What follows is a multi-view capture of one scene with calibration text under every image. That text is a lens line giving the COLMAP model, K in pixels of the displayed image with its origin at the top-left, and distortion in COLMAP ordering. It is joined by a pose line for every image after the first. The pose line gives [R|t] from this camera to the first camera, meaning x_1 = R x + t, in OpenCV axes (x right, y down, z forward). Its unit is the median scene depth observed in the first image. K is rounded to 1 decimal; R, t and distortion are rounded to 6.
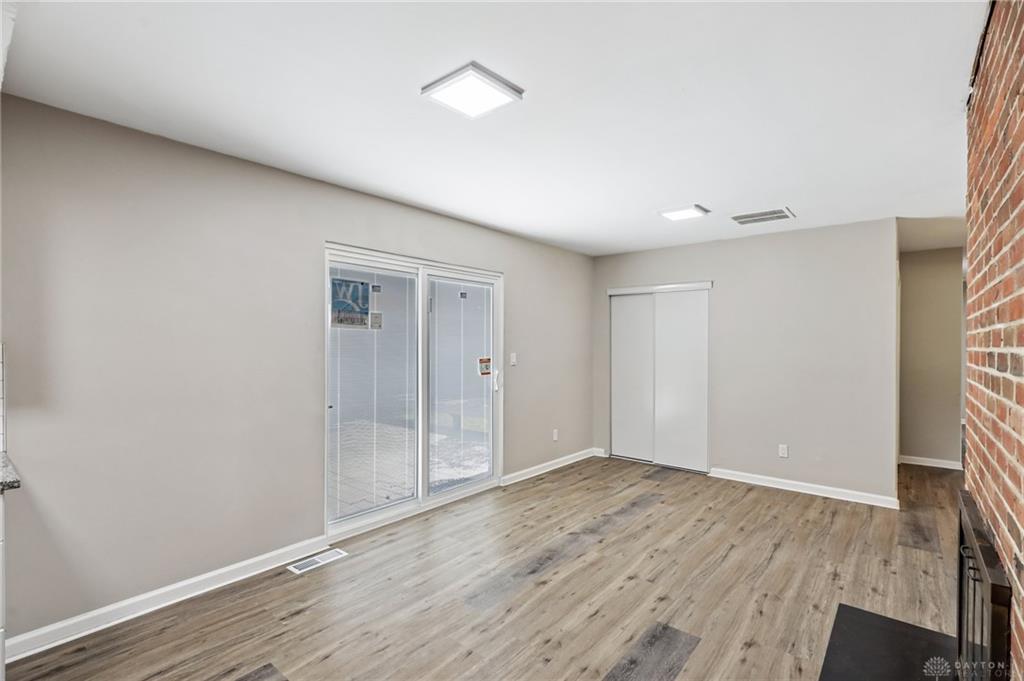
lens RADIAL K [[470.3, 0, 516.1], [0, 470.3, 348.4], [0, 0, 1]] dist [0.001492, 0.000191]
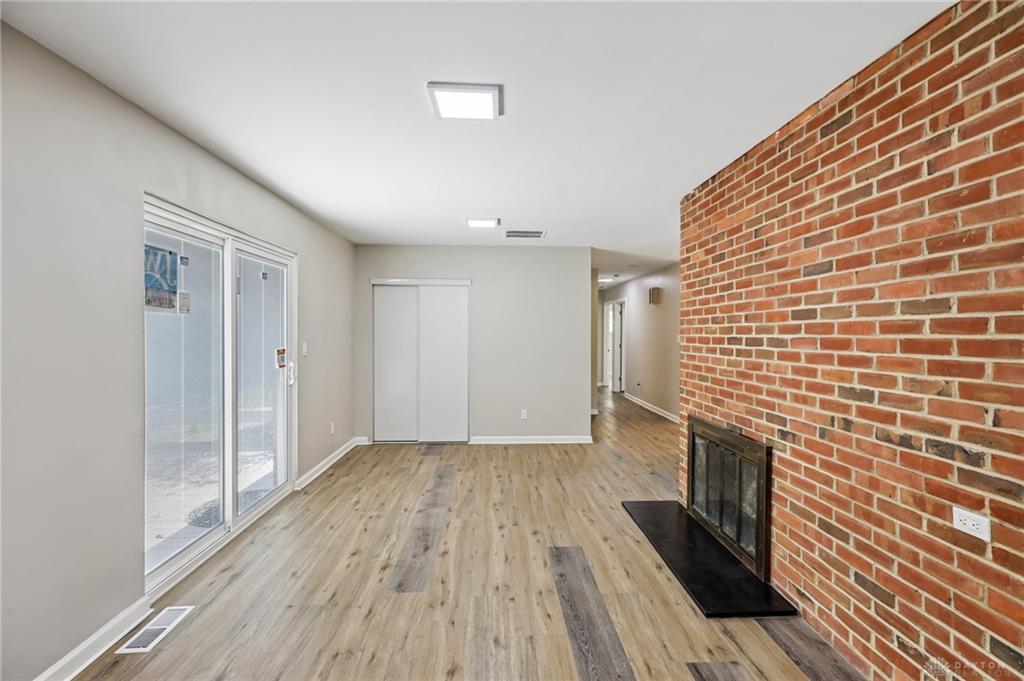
lens RADIAL K [[471.6, 0, 514.7], [0, 471.6, 338.7], [0, 0, 1]] dist [0.000351, 0.000337]
pose [[0.739979, -0.009729, 0.672560, -0.416912], [0.005857, 0.999951, 0.008020, -0.003072], [-0.672605, -0.001995, 0.739999, 0.066496]]
